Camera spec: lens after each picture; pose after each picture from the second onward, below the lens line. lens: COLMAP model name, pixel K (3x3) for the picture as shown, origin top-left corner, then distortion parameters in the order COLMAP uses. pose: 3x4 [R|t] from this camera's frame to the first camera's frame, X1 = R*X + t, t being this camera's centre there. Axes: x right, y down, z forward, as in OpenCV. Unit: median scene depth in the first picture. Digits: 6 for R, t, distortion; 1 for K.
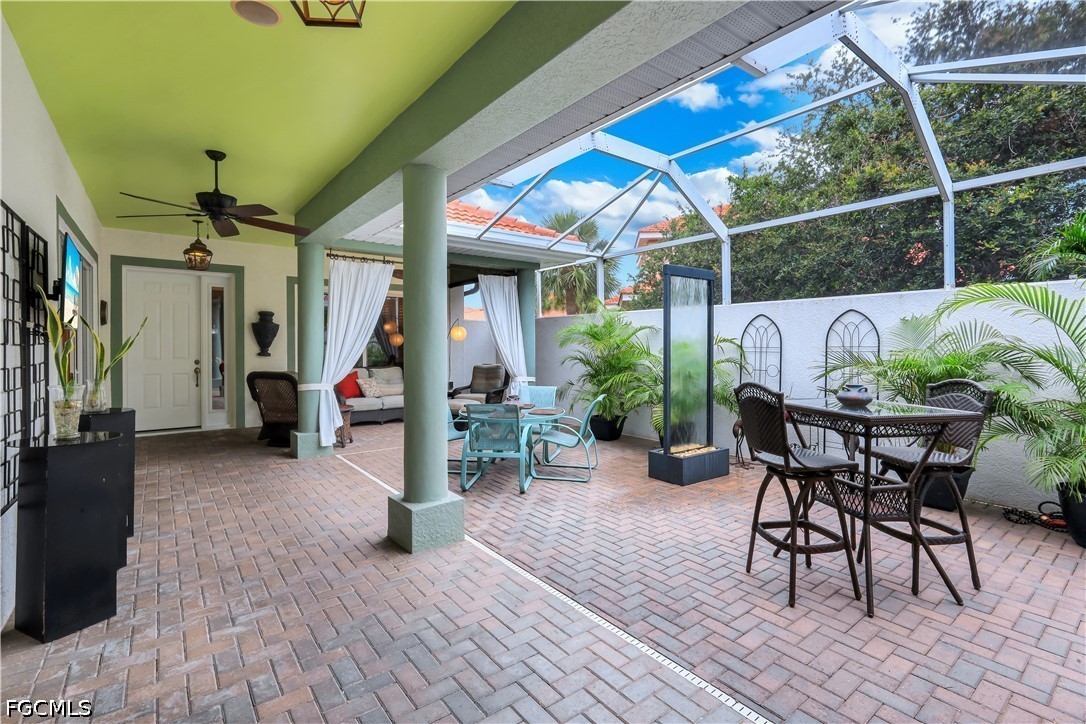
lens RADIAL K [[496.2, 0, 542.6], [0, 496.2, 346.0], [0, 0, 1]] dist [-0.000904, 0.000007]
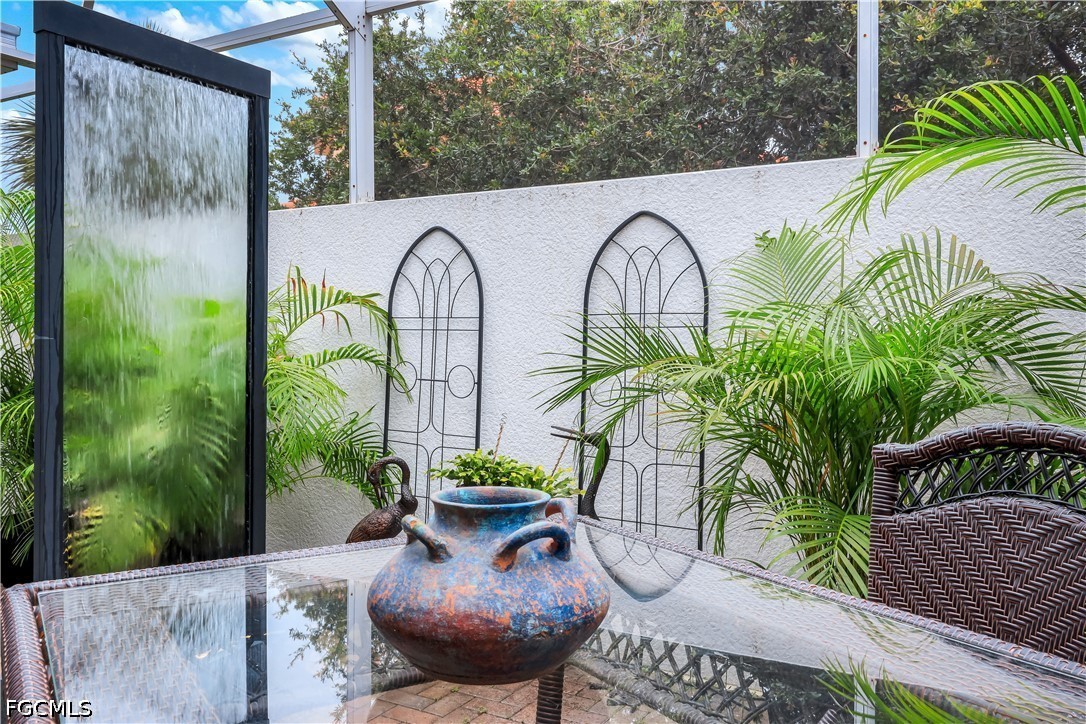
lens RADIAL K [[871.5, 0, 542.5], [0, 871.5, 358.6], [0, 0, 1]] dist [0.002251, 0.000256]
pose [[0.922755, -0.004277, 0.385363, 0.333250], [-0.005460, 0.999693, 0.024170, 0.021274], [-0.385348, -0.024407, 0.922448, 0.473267]]
